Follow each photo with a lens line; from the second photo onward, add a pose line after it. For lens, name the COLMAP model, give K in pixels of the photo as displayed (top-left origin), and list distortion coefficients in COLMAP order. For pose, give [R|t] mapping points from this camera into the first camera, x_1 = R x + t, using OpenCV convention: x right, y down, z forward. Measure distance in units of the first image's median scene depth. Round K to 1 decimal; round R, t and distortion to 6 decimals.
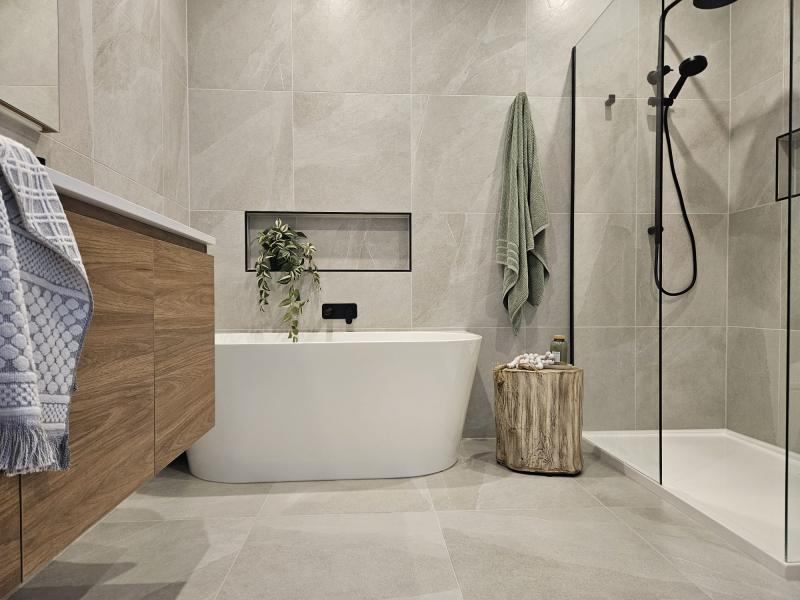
lens RADIAL K [[531.7, 0, 401.2], [0, 531.7, 311.6], [0, 0, 1]] dist [0.086871, -0.096748]
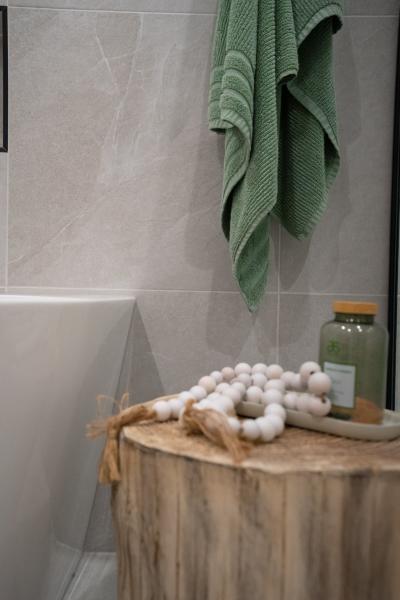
lens RADIAL K [[458.0, 0, 200.0], [0, 458.0, 300.0], [0, 0, 1]] dist [0.001201, 0.052209]
pose [[0.997493, 0.025814, -0.065883, 0.208607], [-0.026343, 0.999627, -0.007177, 0.042420], [0.065673, 0.008895, 0.997802, 0.686765]]
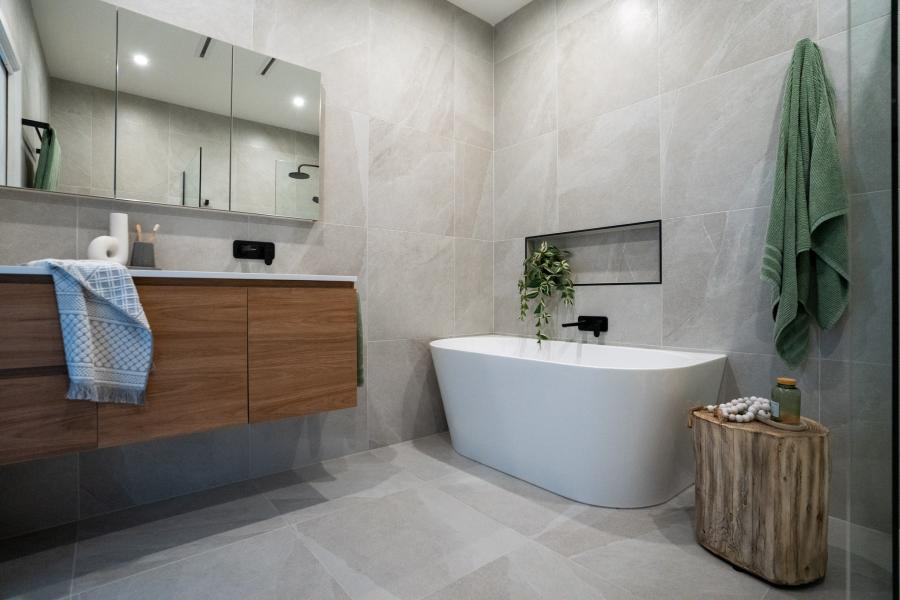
lens RADIAL K [[437.1, 0, 450.0], [0, 437.1, 300.0], [0, 0, 1]] dist [-0.088287, 0.037801]
pose [[0.585580, 0.008549, -0.810570, 0.423085], [-0.016111, 0.999870, -0.001094, -0.043520], [0.810455, 0.013699, 0.585641, 0.295899]]
